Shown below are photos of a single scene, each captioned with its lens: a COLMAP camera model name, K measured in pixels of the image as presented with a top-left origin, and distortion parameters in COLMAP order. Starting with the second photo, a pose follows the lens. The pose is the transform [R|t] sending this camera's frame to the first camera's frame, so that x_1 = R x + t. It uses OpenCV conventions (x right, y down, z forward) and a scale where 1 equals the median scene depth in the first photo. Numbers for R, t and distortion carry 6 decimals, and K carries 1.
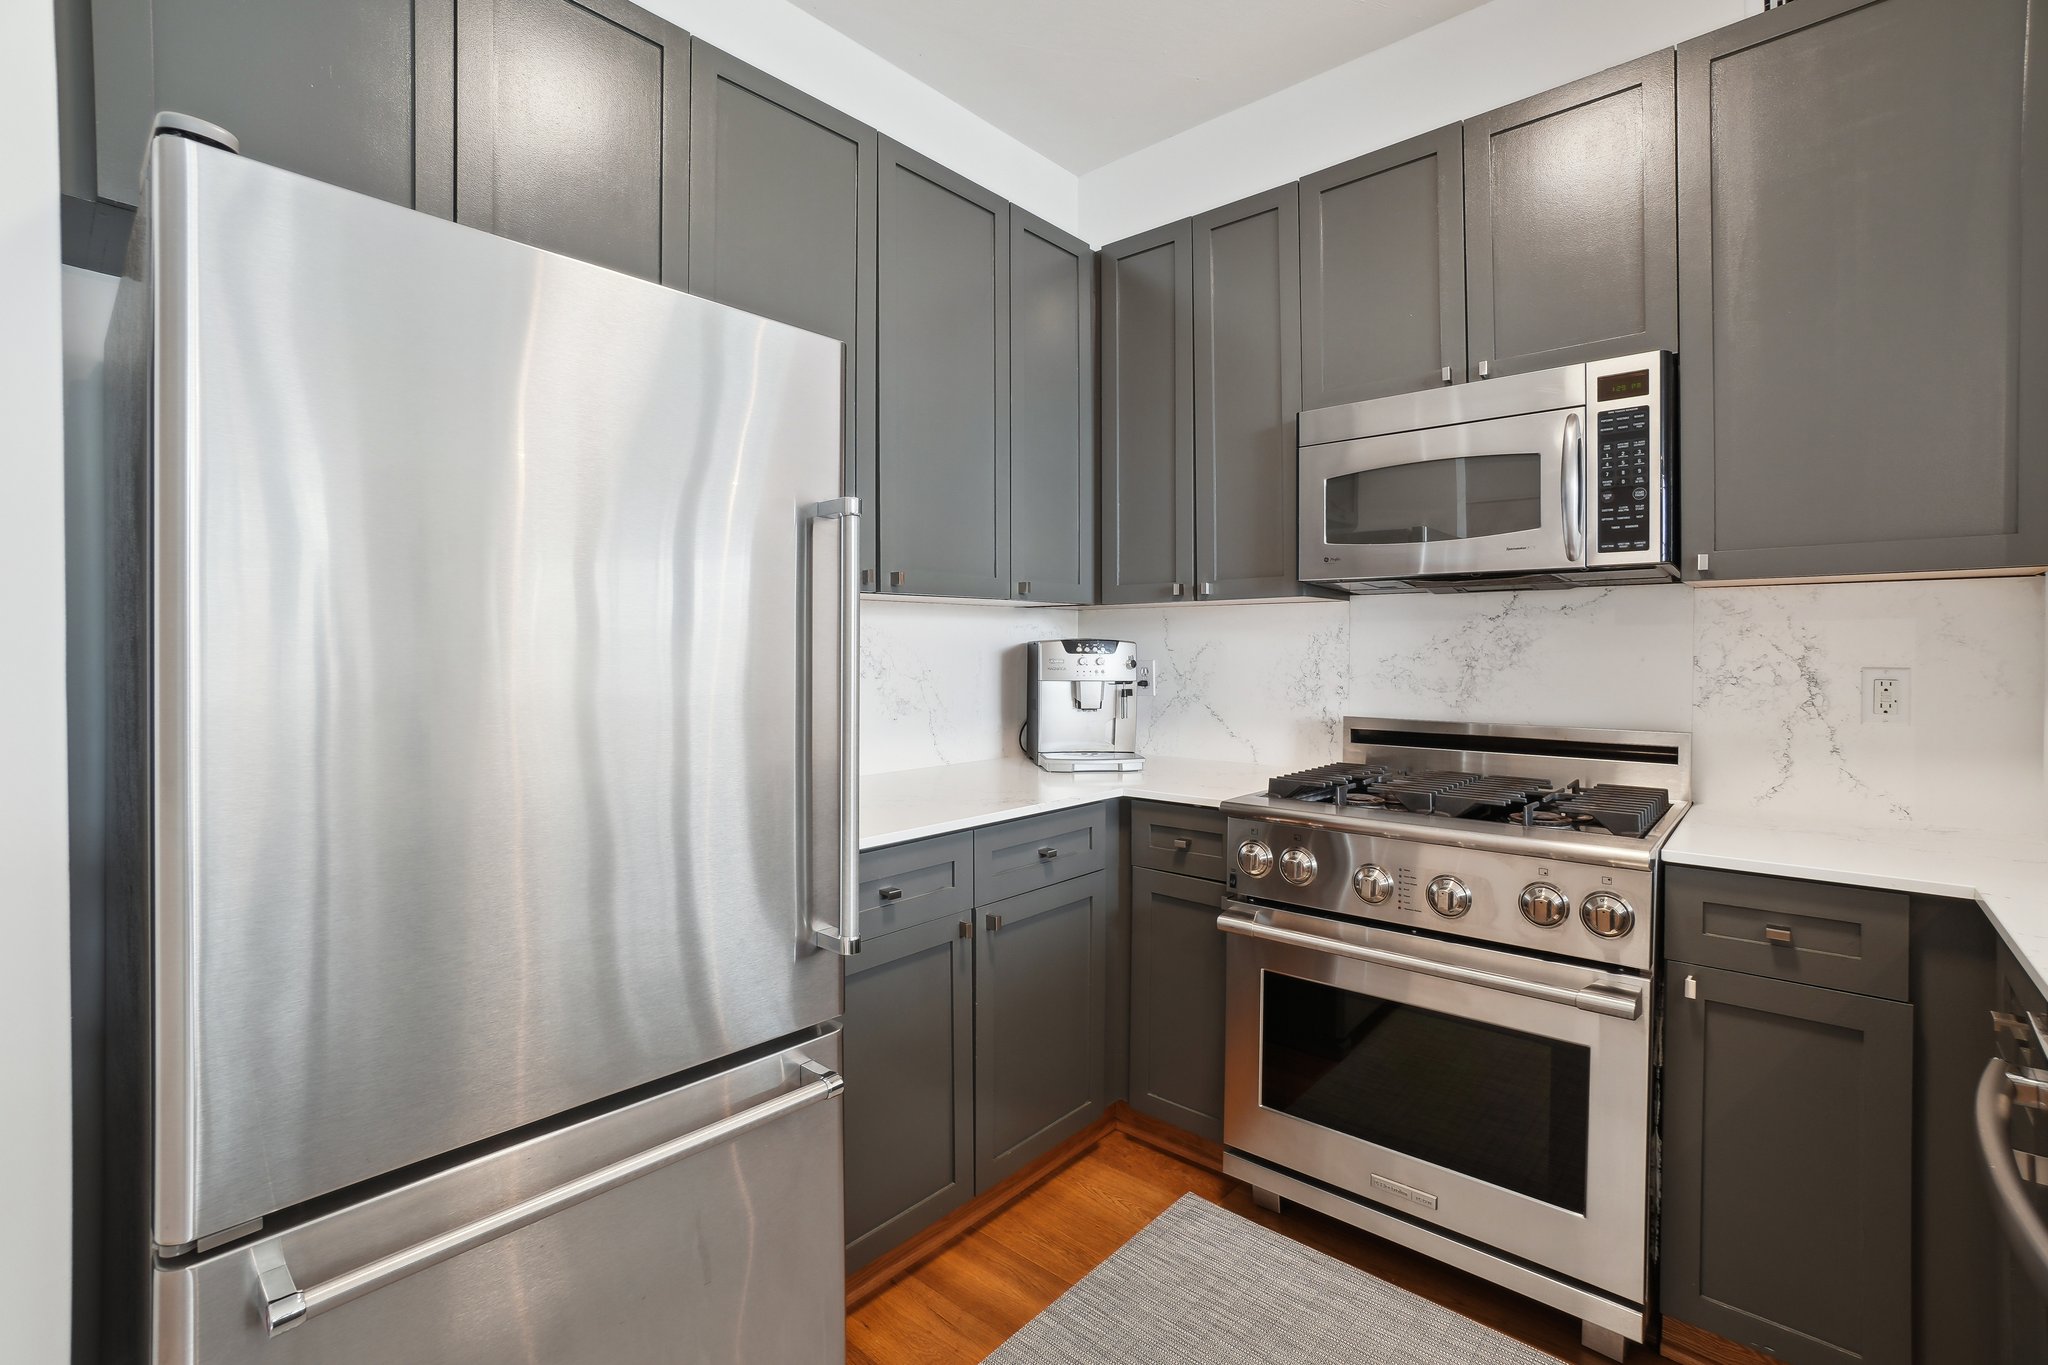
lens RADIAL K [[956.9, 0, 1023.0], [0, 956.9, 649.4], [0, 0, 1]] dist [-0.001209, 0.000409]
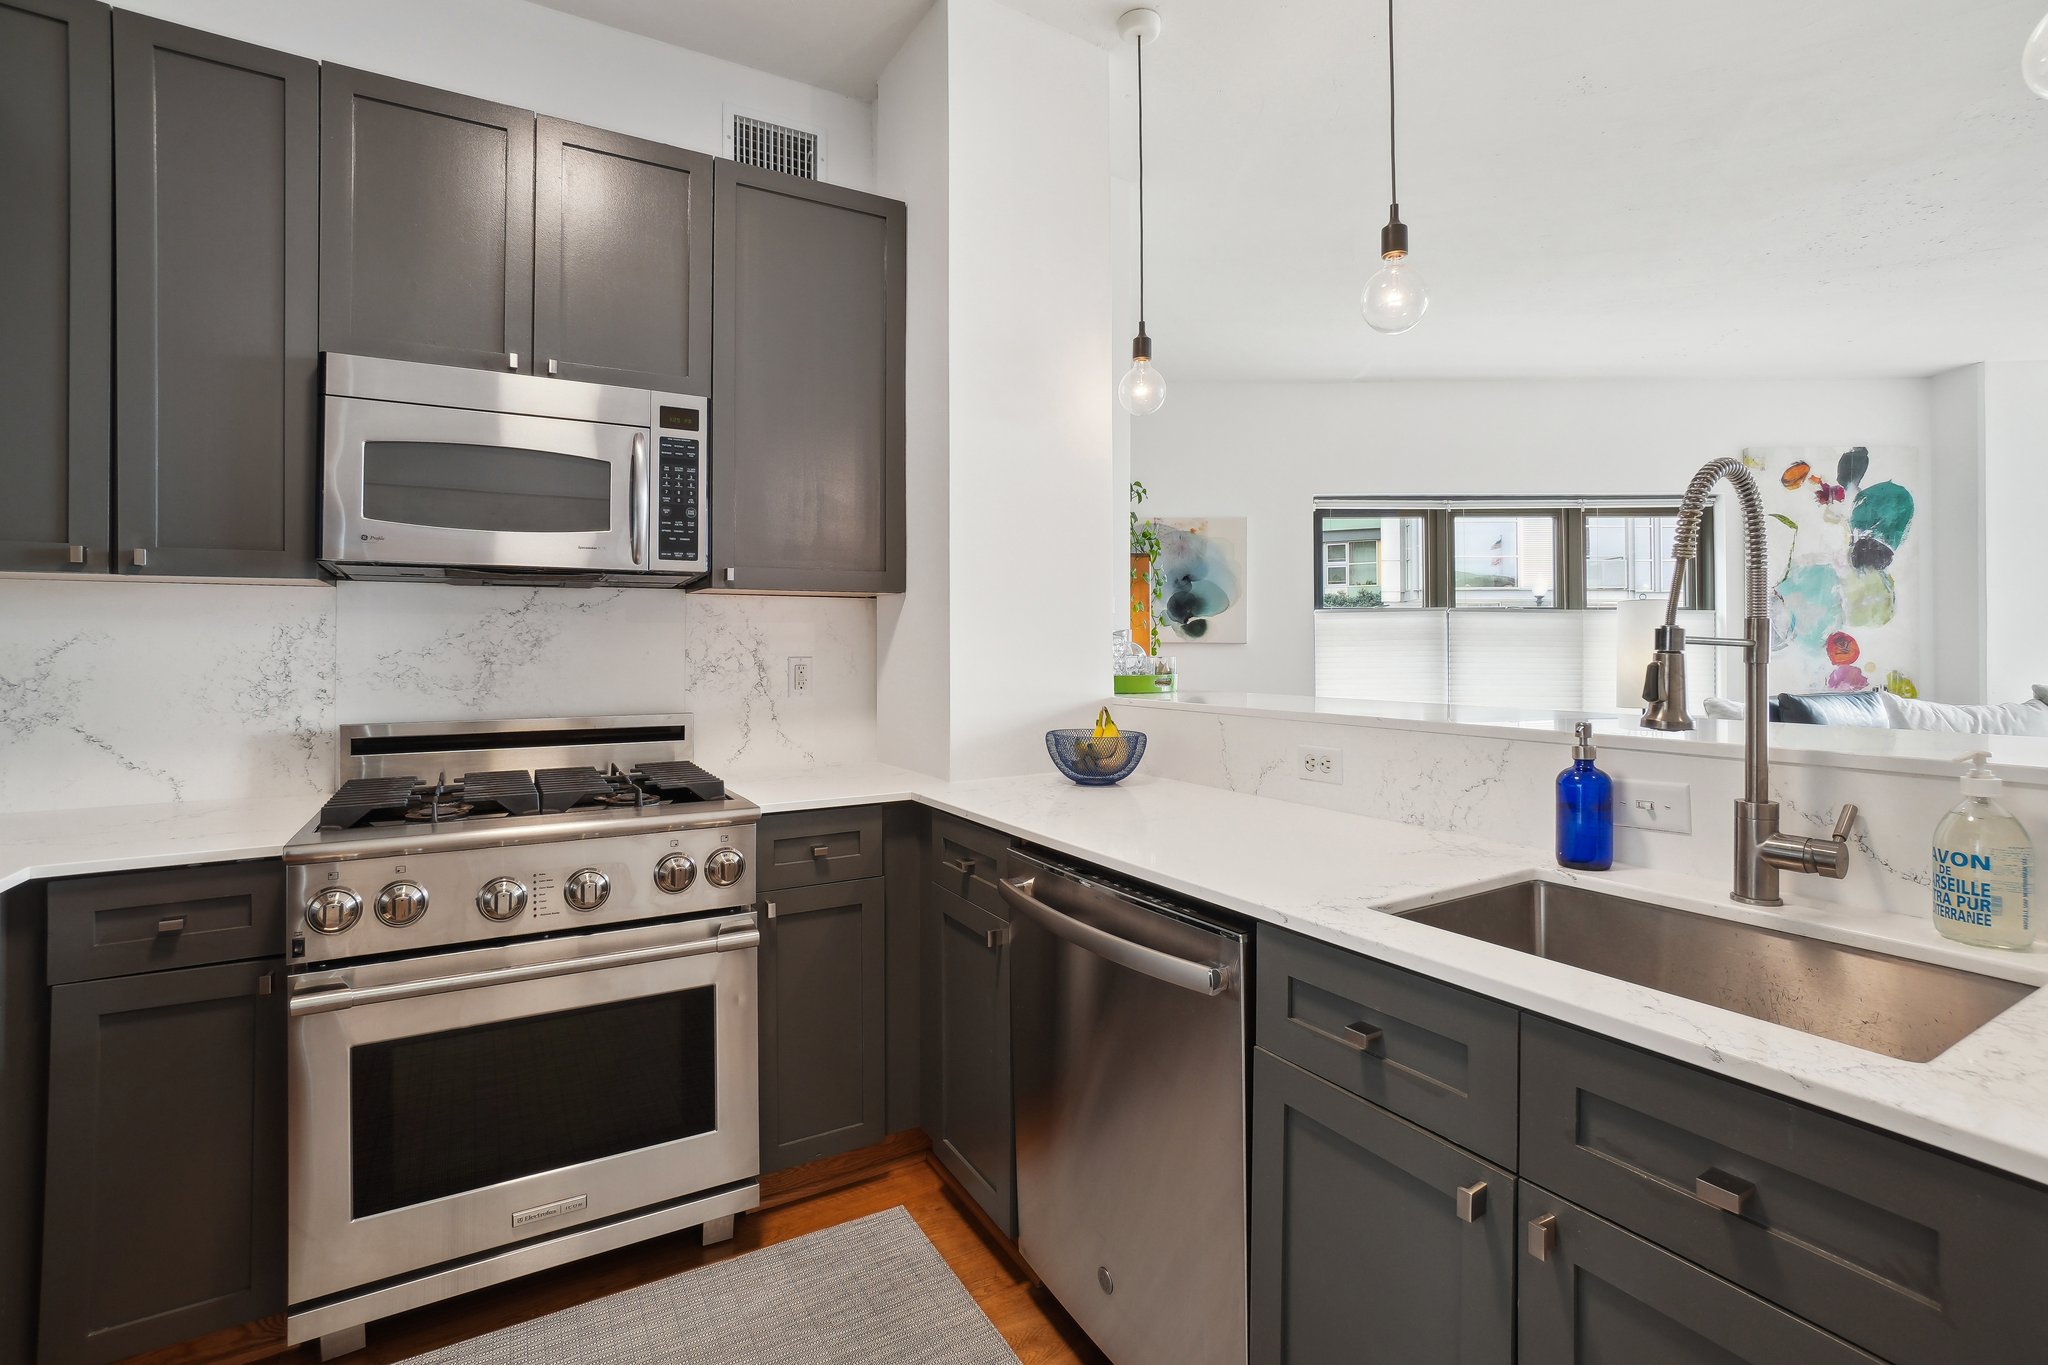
lens RADIAL K [[927.0, 0, 1020.1], [0, 927.0, 637.5], [0, 0, 1]] dist [-0.018302, 0.016929]
pose [[0.340259, 0.006862, 0.940307, -0.286563], [0.002677, 0.999962, -0.008266, 0.002748], [-0.940328, 0.005329, 0.340227, 0.219665]]
